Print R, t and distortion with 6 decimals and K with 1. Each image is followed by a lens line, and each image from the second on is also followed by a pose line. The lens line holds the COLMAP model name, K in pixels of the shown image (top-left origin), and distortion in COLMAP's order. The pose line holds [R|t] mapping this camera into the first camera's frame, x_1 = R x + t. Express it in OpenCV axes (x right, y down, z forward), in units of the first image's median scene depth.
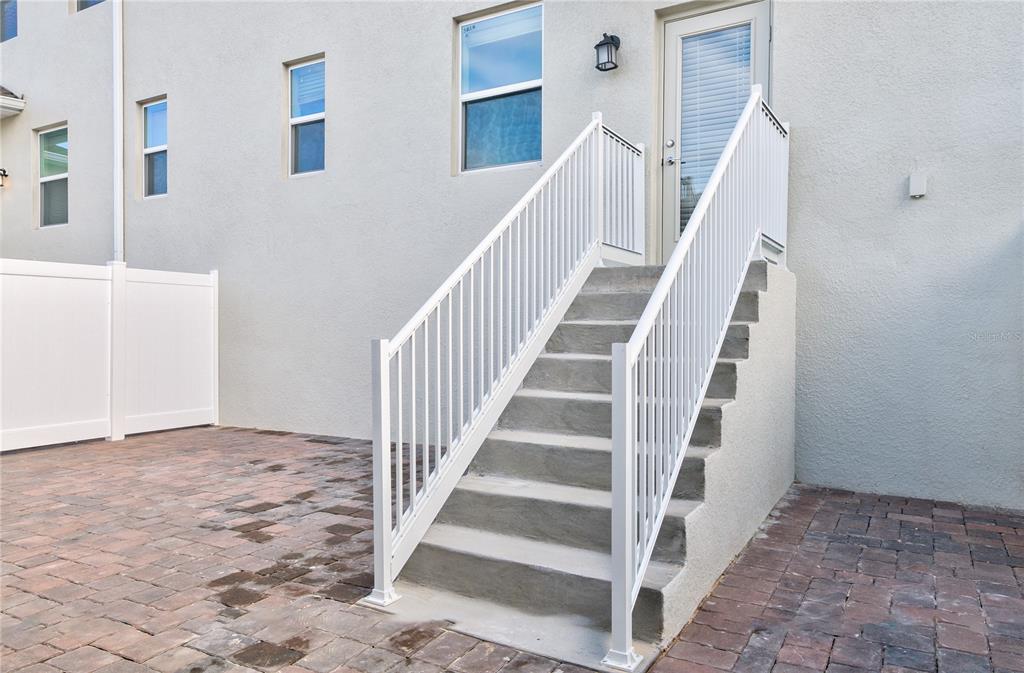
lens RADIAL K [[719.6, 0, 525.8], [0, 719.6, 338.6], [0, 0, 1]] dist [0.015384, 0.004209]
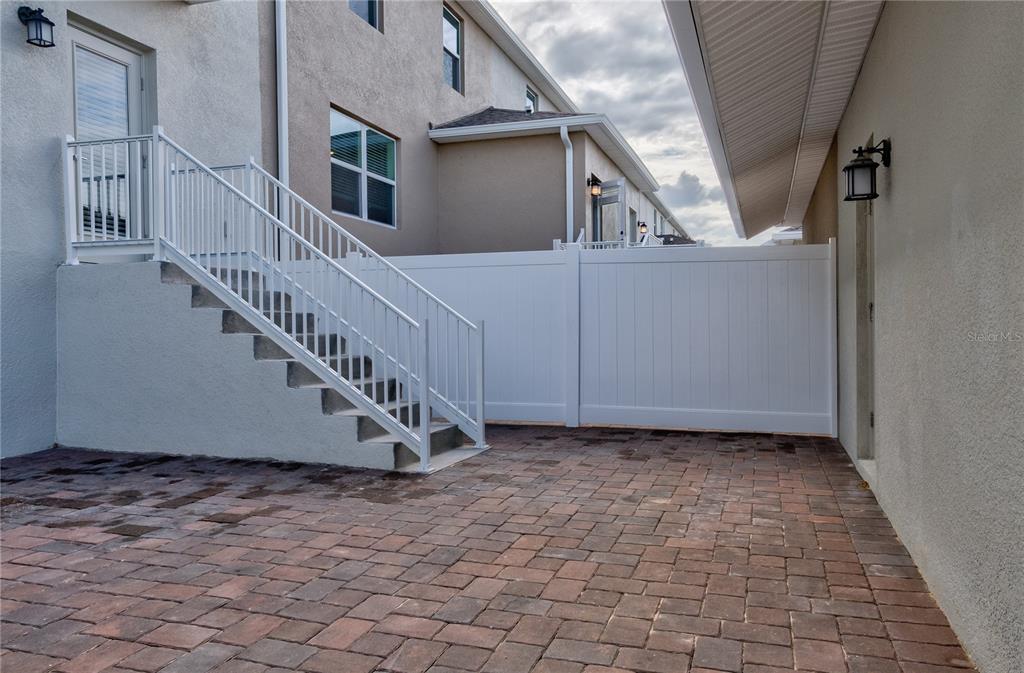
lens RADIAL K [[719.6, 0, 525.8], [0, 719.6, 338.6], [0, 0, 1]] dist [0.015384, 0.004209]
pose [[-0.221613, -0.013659, 0.975039, -1.447218], [0.012780, 0.999775, 0.016910, 0.011327], [-0.975051, 0.016209, -0.221389, 0.852018]]
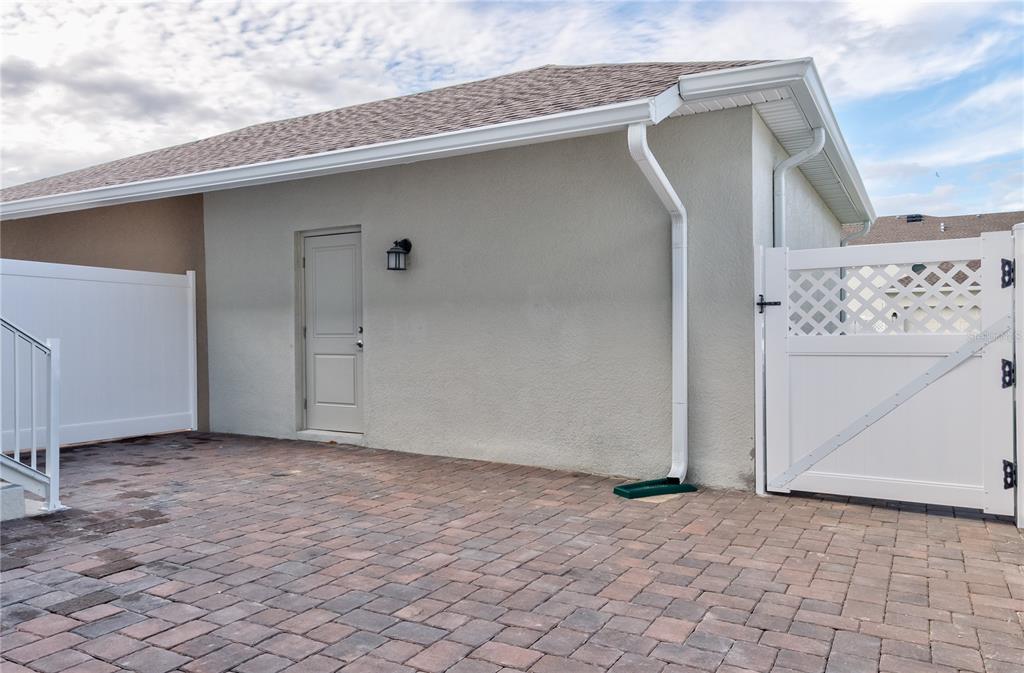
lens RADIAL K [[719.6, 0, 525.8], [0, 719.6, 338.6], [0, 0, 1]] dist [0.015384, 0.004209]
pose [[-0.999556, 0.000201, -0.029791, -0.857453], [-0.000177, 0.999919, 0.012698, -0.013937], [0.029791, 0.012697, -0.999475, 1.909448]]
